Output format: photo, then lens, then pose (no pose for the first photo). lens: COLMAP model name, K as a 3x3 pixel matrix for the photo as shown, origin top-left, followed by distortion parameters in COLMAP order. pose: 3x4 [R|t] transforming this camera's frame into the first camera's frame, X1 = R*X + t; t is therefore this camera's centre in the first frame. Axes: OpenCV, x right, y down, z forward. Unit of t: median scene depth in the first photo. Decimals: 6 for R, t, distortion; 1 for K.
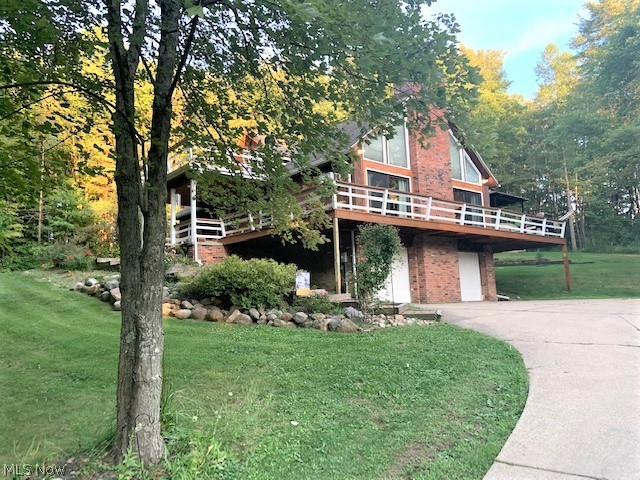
lens RADIAL K [[481.2, 0, 320.3], [0, 481.2, 239.5], [0, 0, 1]] dist [0.008446, 0.000167]
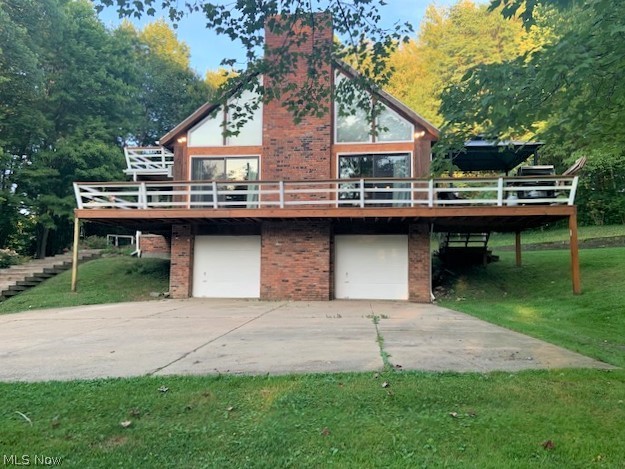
lens RADIAL K [[469.9, 0, 312.9], [0, 469.9, 234.7], [0, 0, 1]] dist [0.008446, 0.000167]
pose [[0.659114, -0.093487, -0.746210, 0.747052], [0.040731, 0.995225, -0.088707, 0.070569], [0.750940, 0.028074, 0.659774, 0.439894]]
